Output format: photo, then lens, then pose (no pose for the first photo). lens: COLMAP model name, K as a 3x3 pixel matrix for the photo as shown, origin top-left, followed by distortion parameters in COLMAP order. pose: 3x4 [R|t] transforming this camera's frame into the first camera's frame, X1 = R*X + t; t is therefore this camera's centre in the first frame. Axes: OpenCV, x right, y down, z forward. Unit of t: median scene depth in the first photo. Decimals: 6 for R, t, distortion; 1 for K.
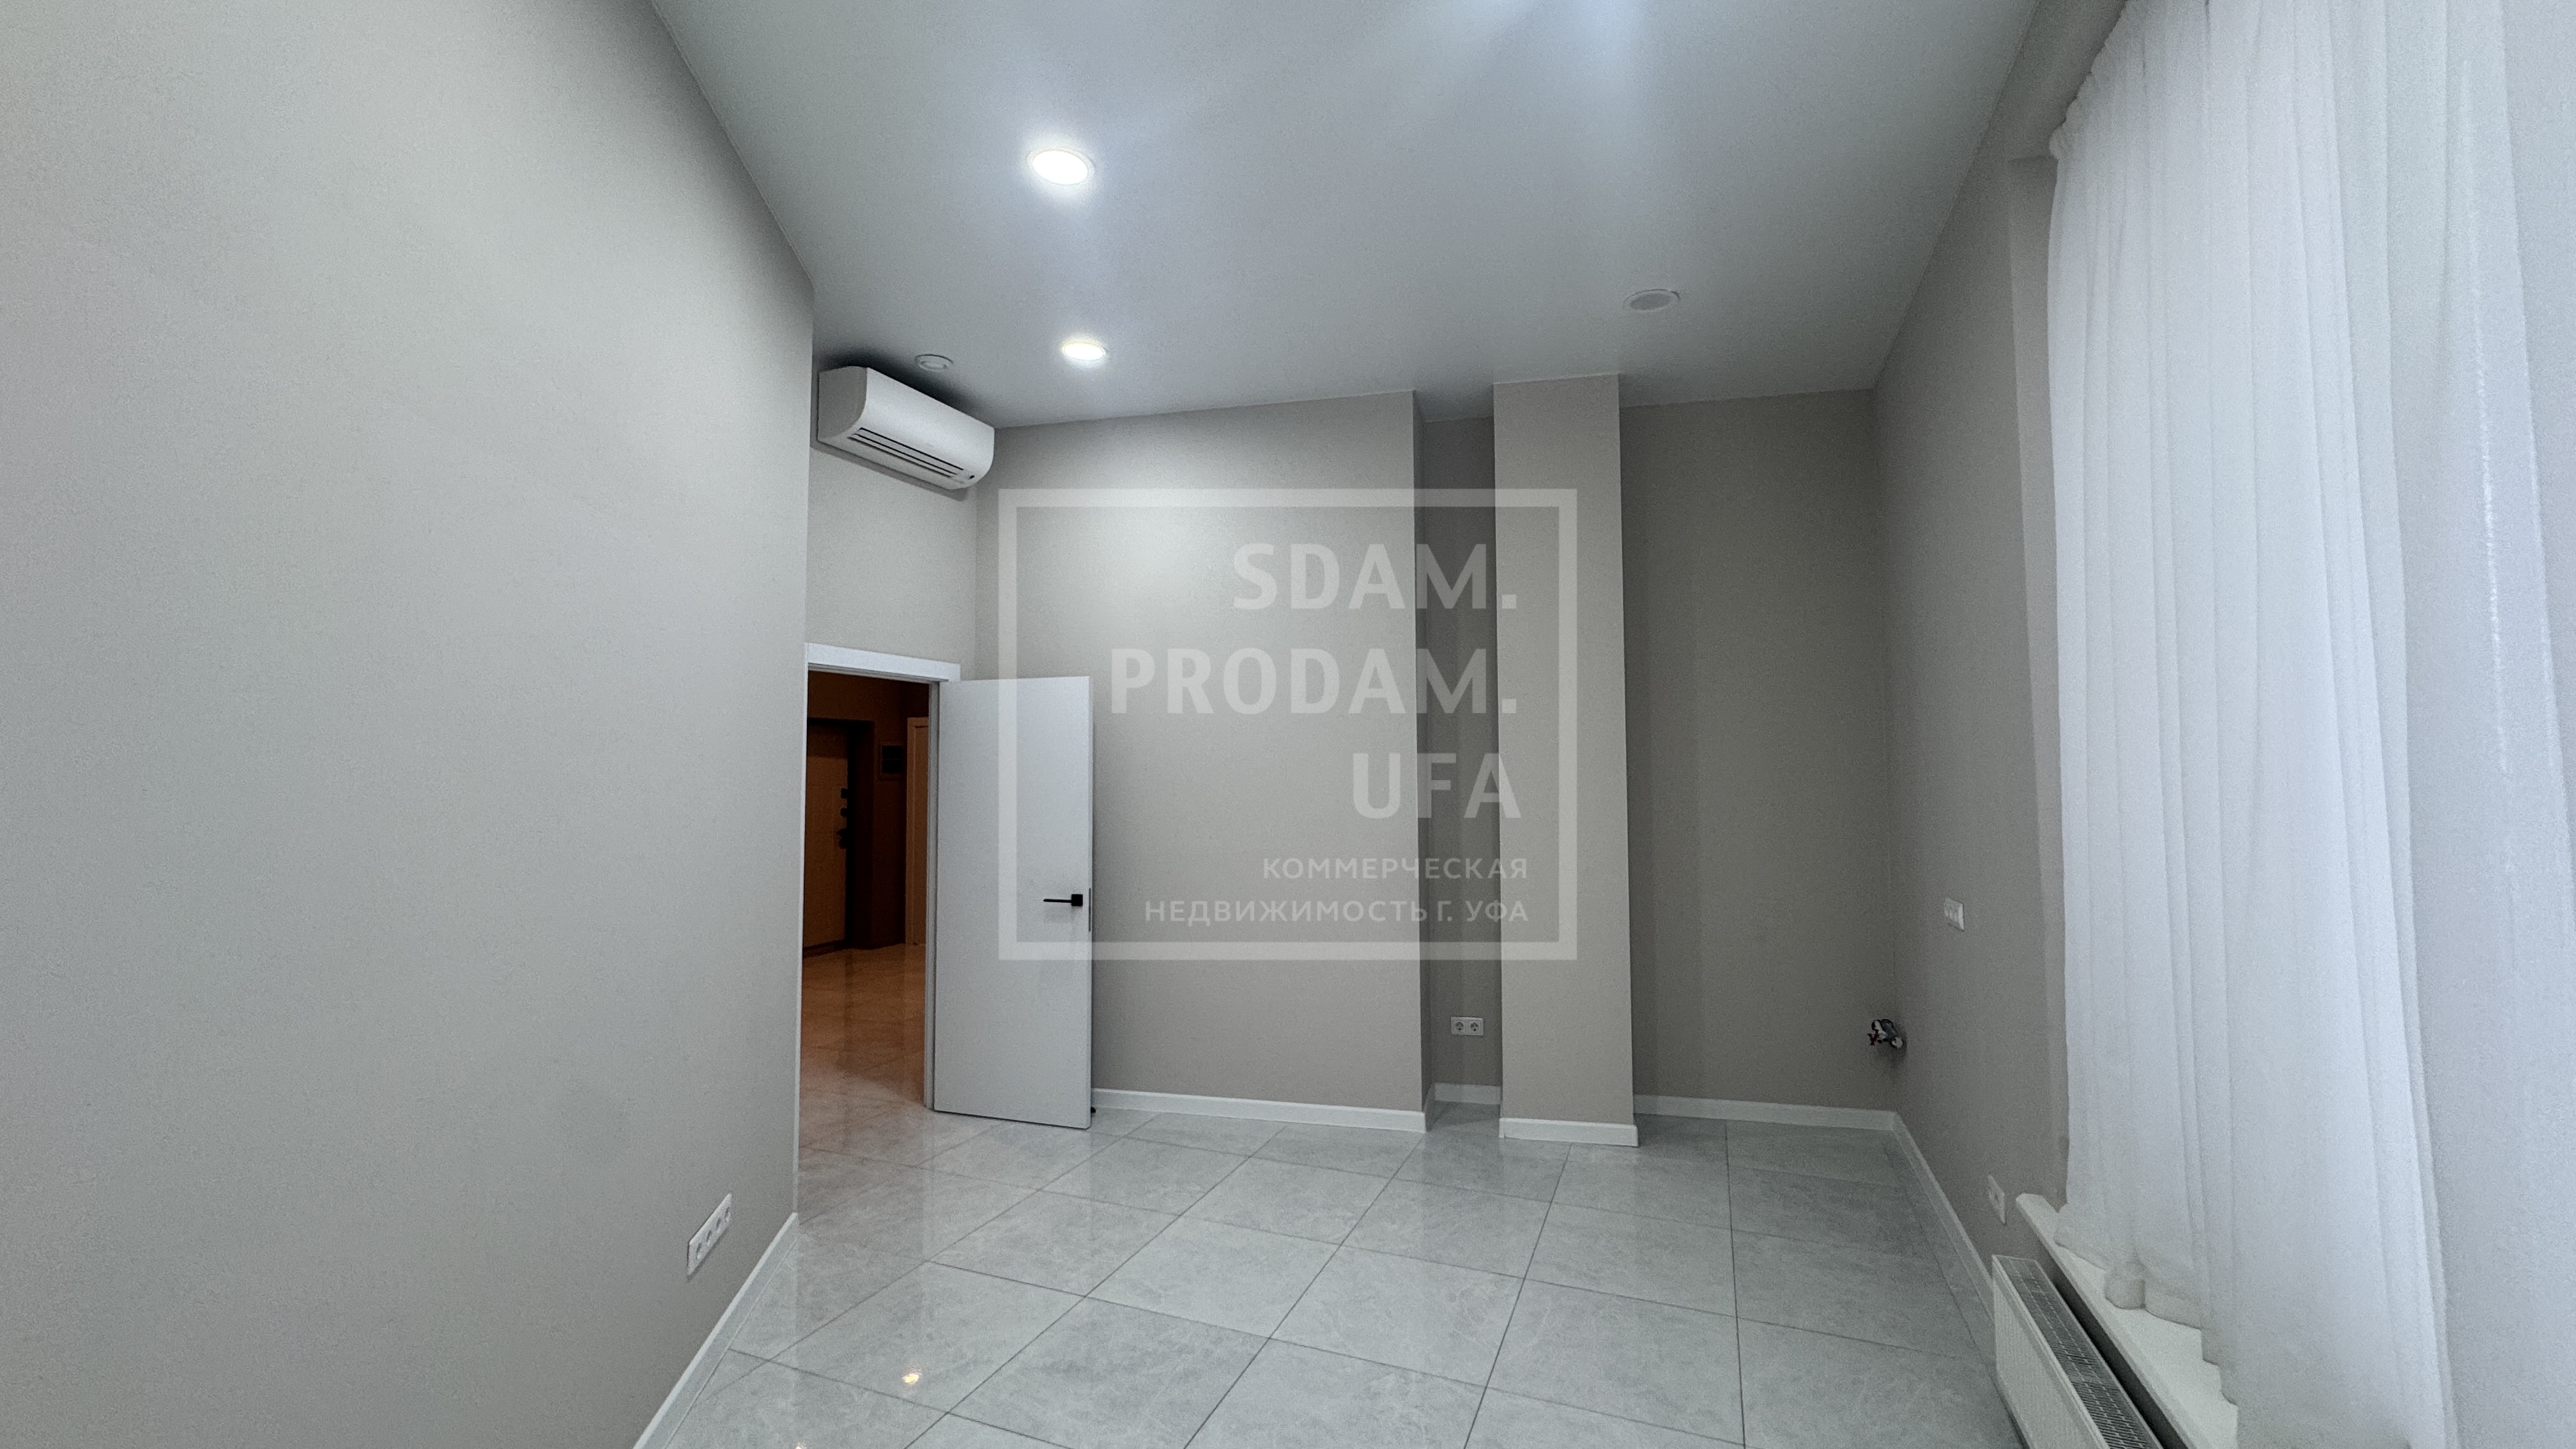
lens RADIAL K [[1010.2, 0, 1279.7], [0, 1010.2, 728.8], [0, 0, 1]] dist [-0.003825, 0.000777]
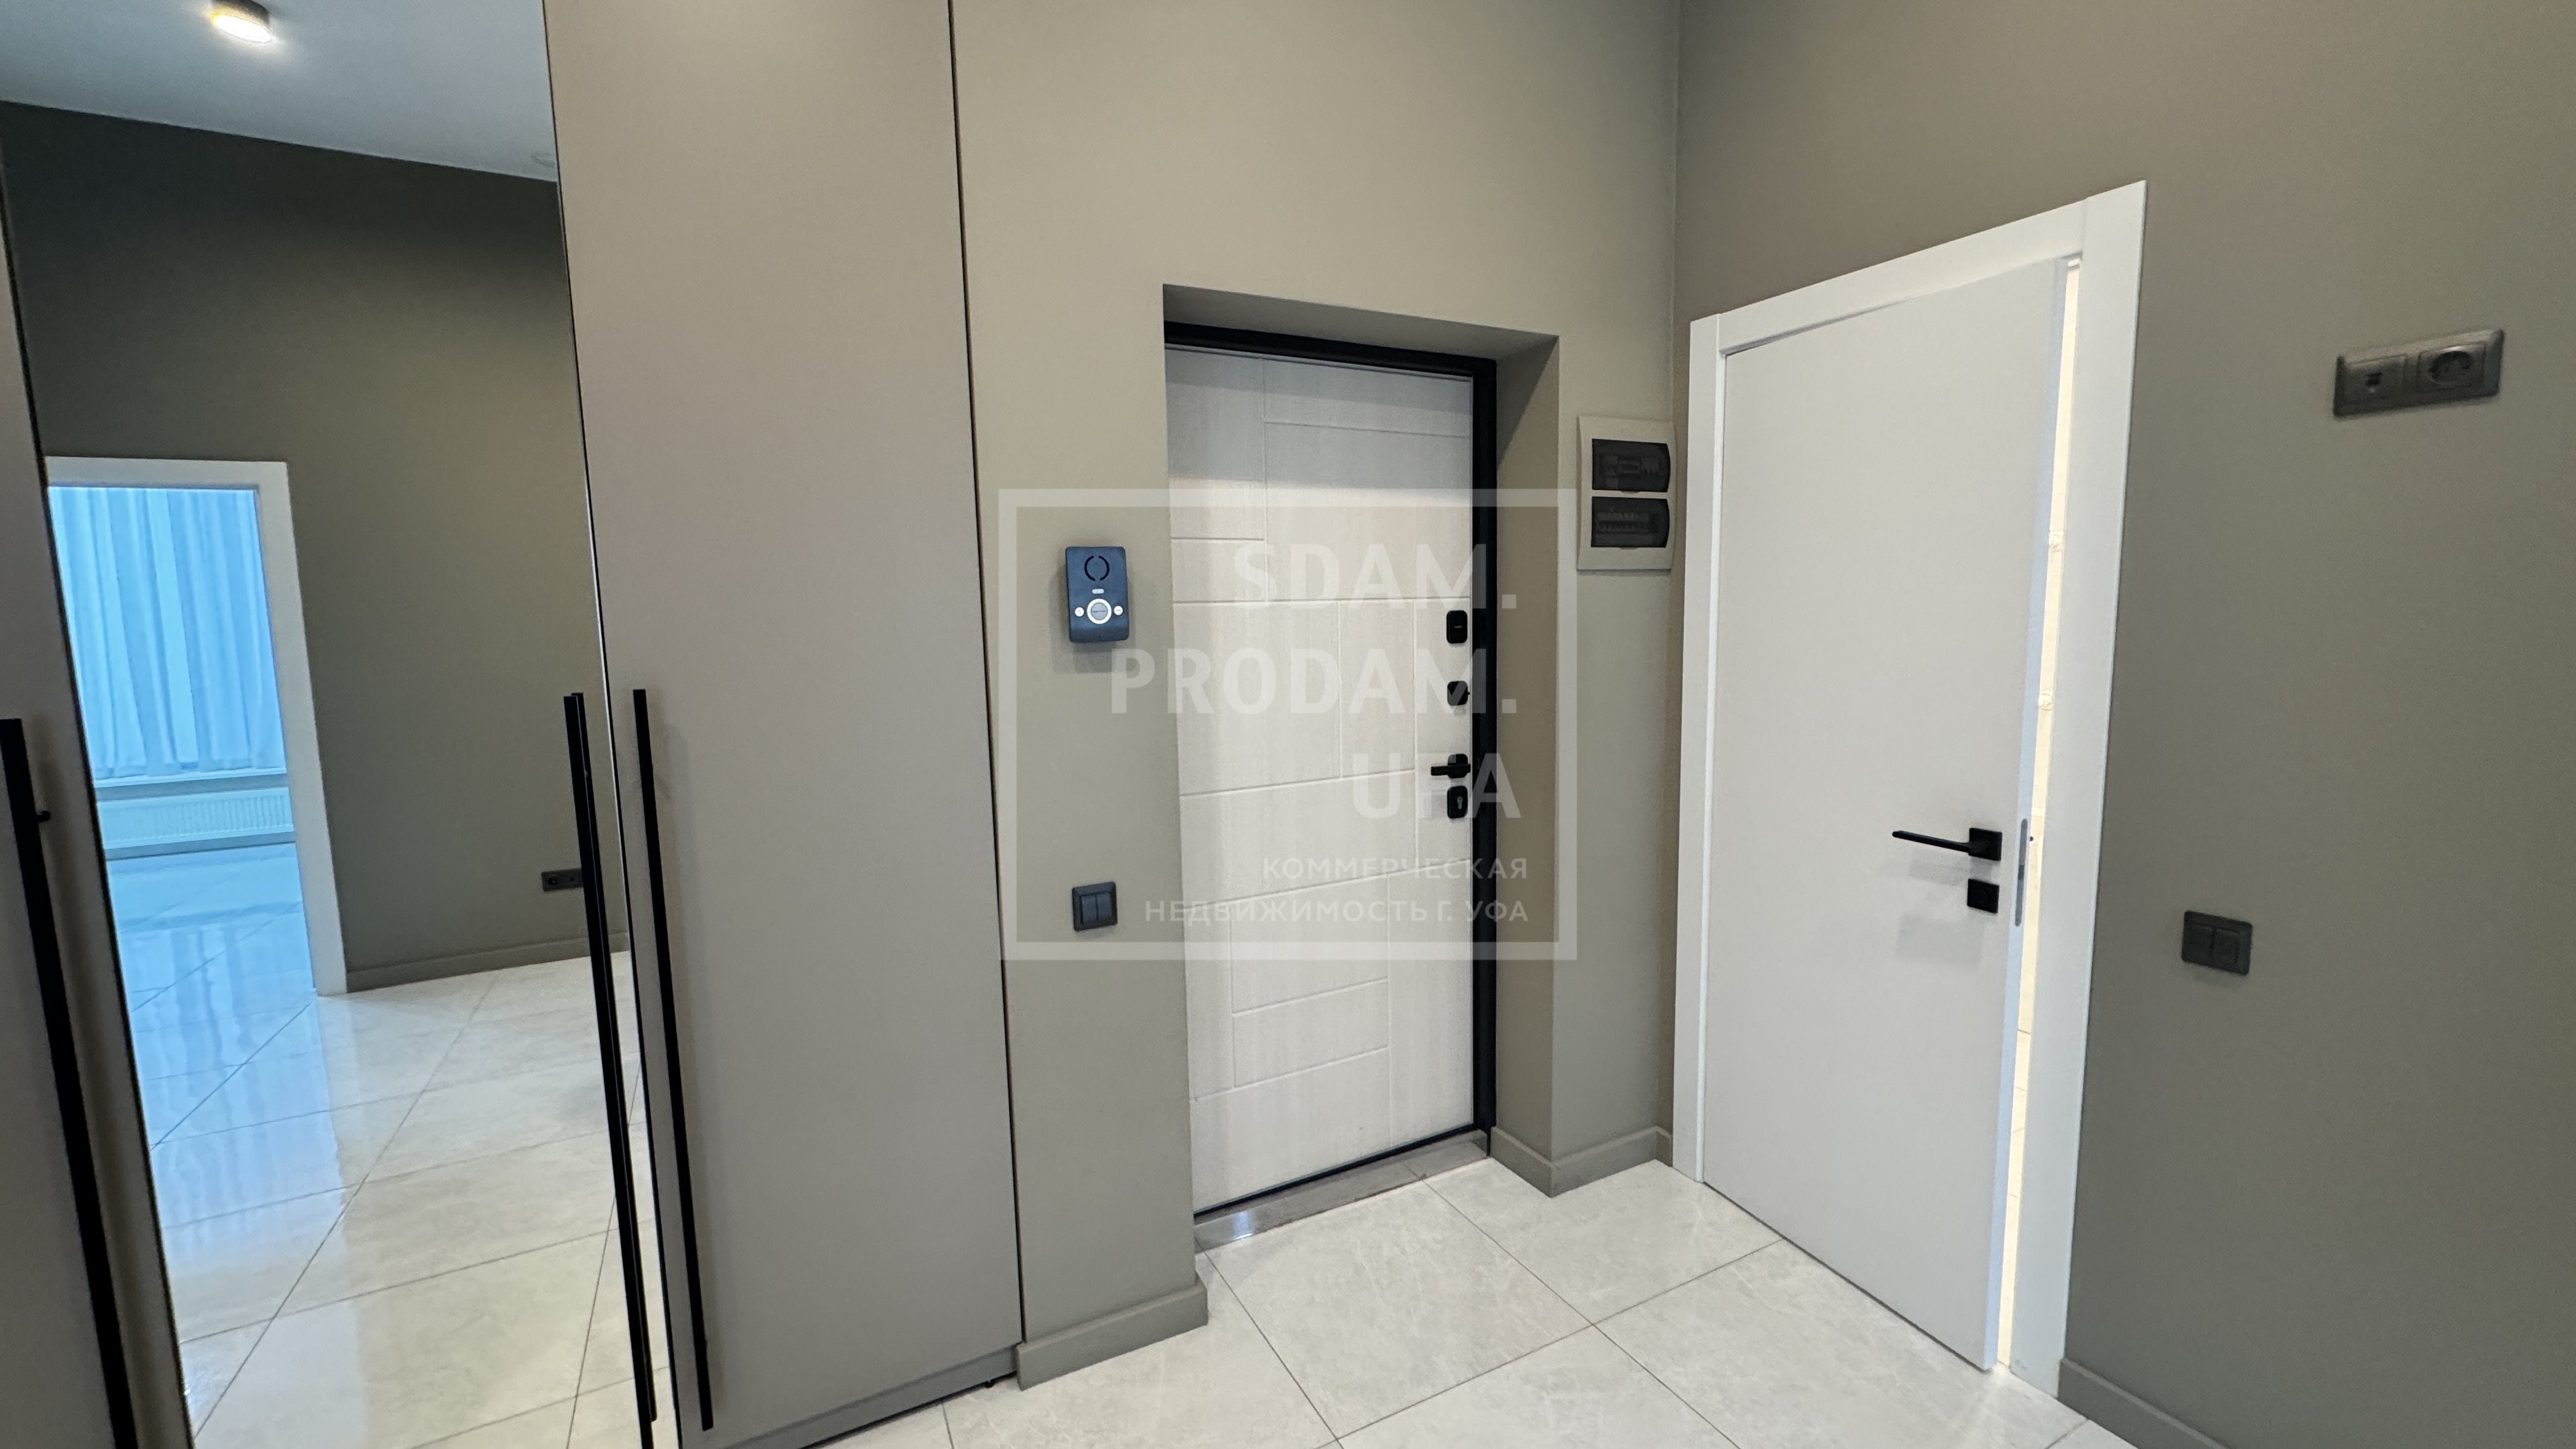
lens RADIAL K [[1010.2, 0, 1294.0], [0, 1010.2, 727.2], [0, 0, 1]] dist [-0.003825, 0.000777]
pose [[0.789284, 0.056528, -0.611421, -0.294680], [0.046212, 0.987461, 0.150949, 0.047055], [0.612287, -0.147397, 0.776774, 0.749045]]
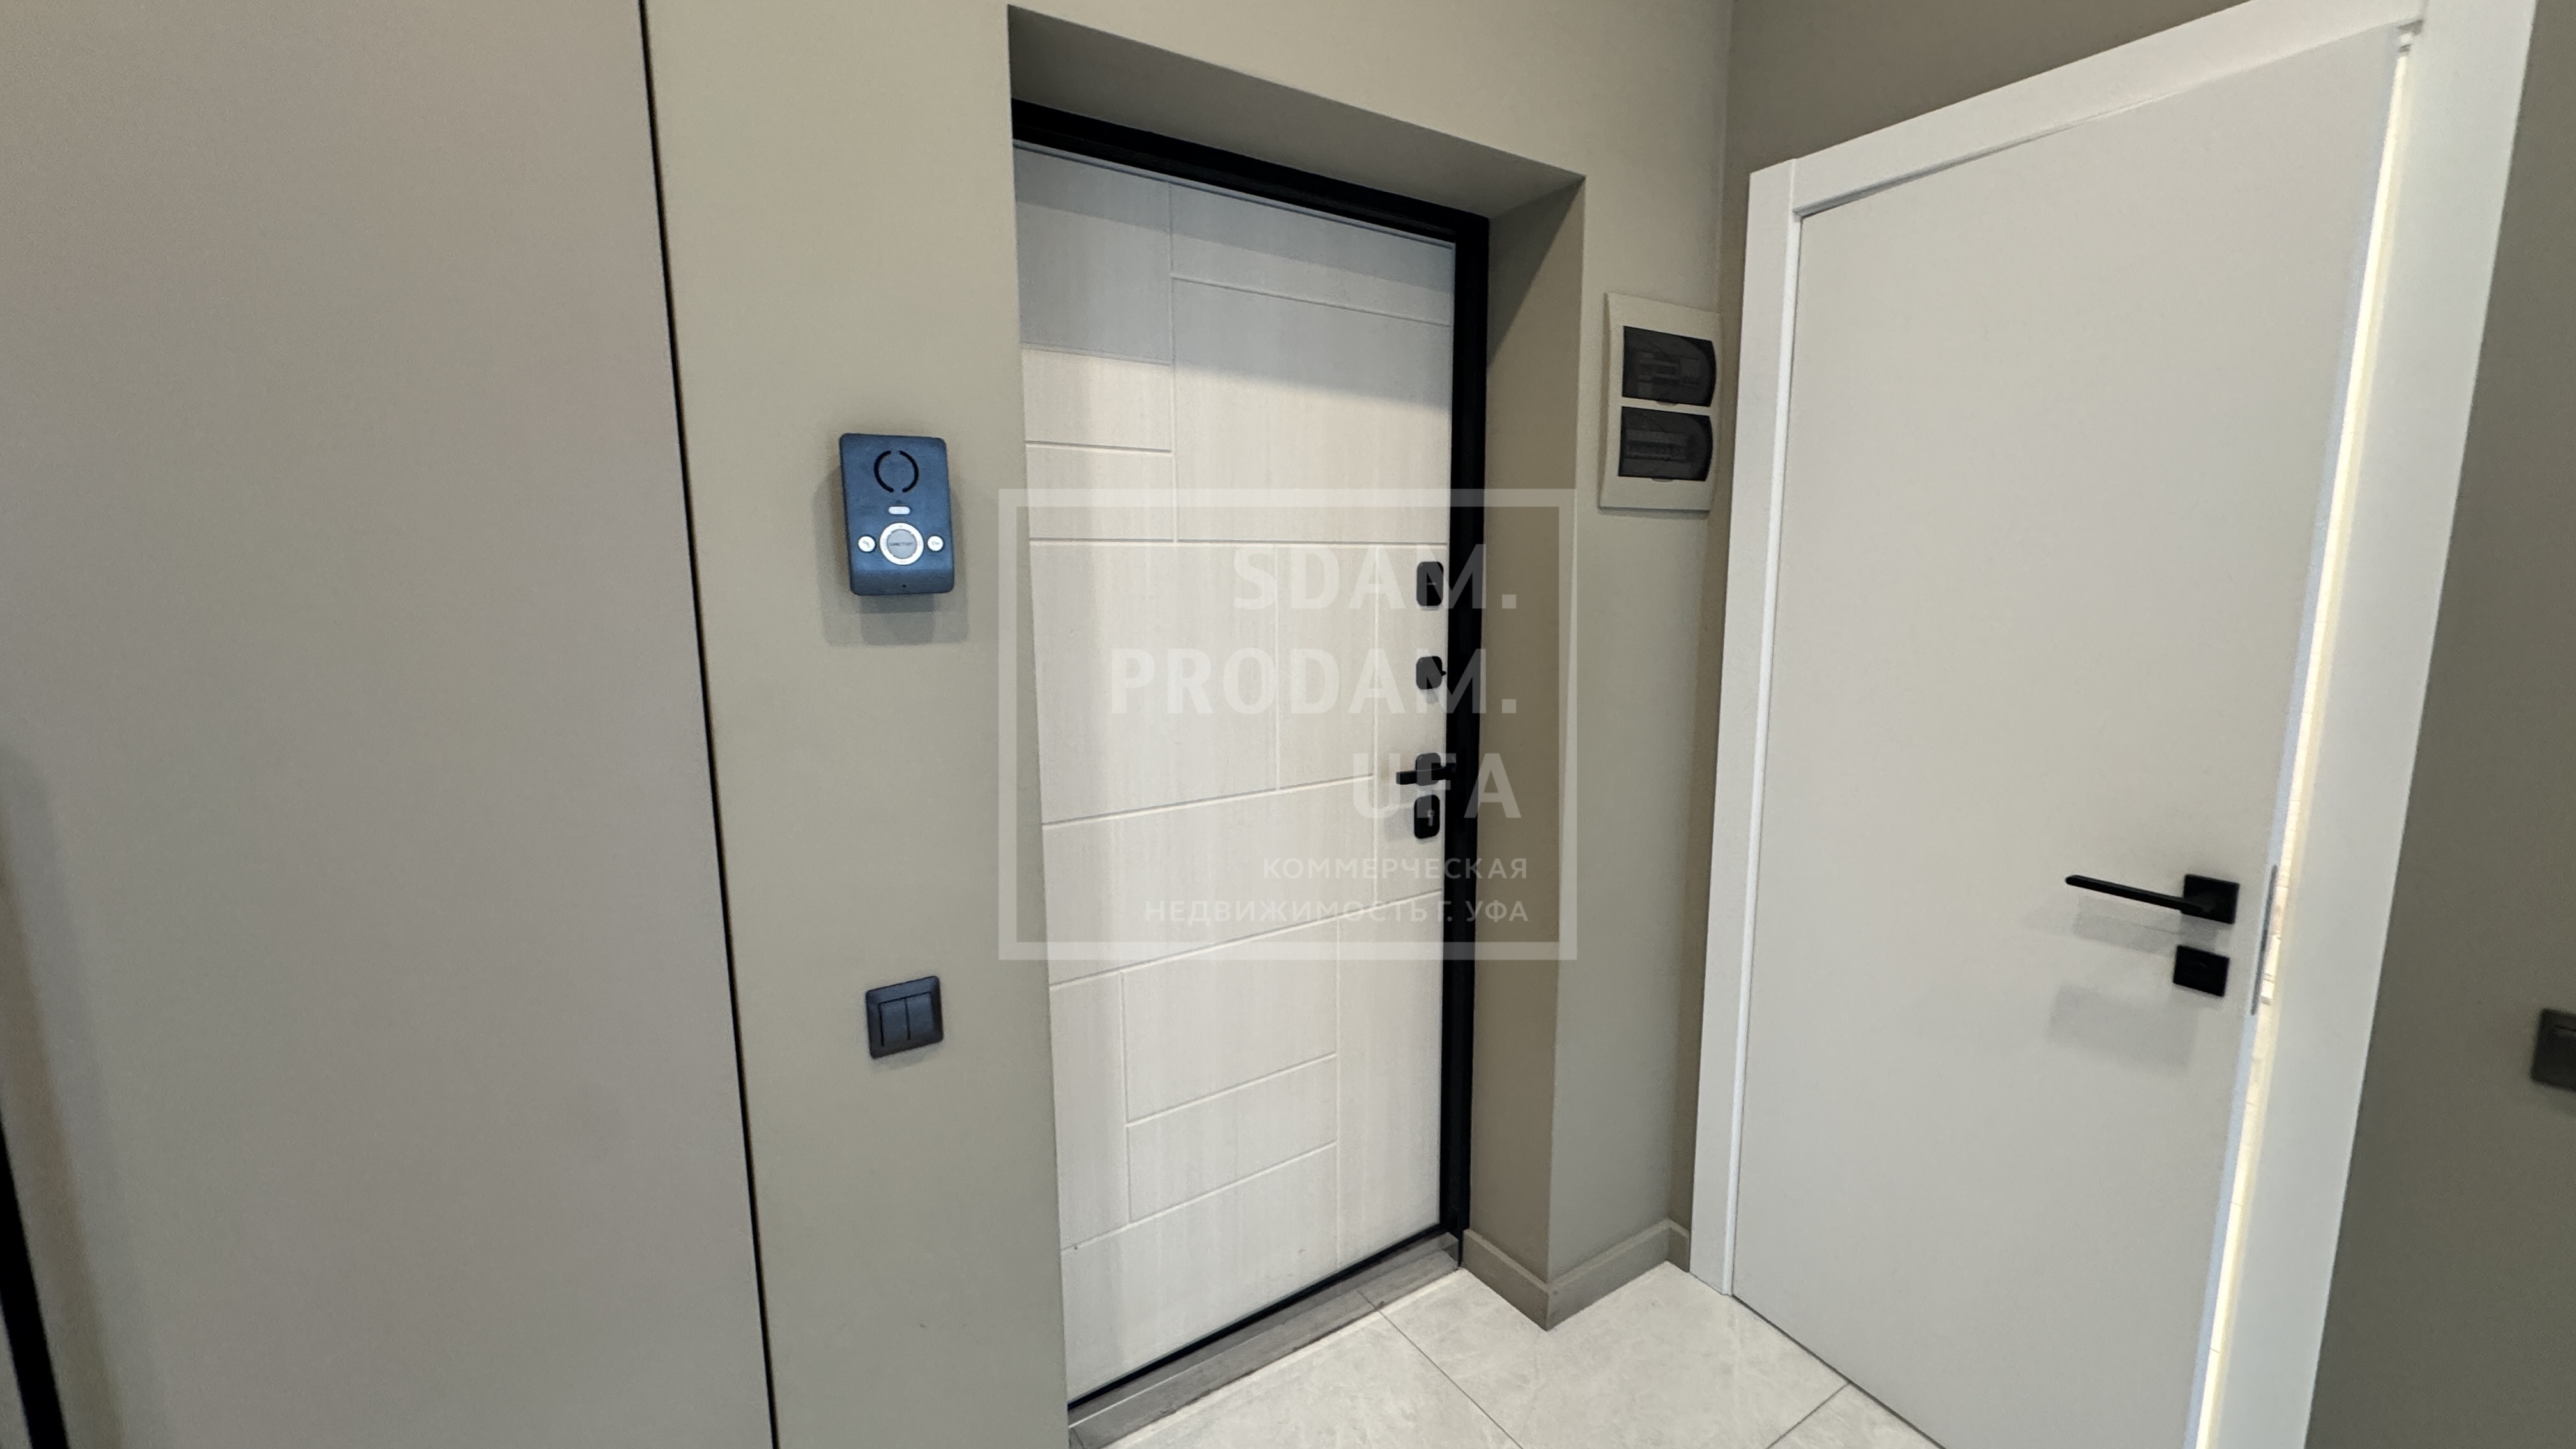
lens RADIAL K [[1010.2, 0, 1291.7], [0, 1010.2, 719.2], [0, 0, 1]] dist [-0.003825, 0.000777]
pose [[0.846849, 0.073247, -0.526764, -0.342790], [0.028345, 0.982846, 0.182235, 0.052534], [0.531077, -0.169257, 0.830247, 0.803703]]
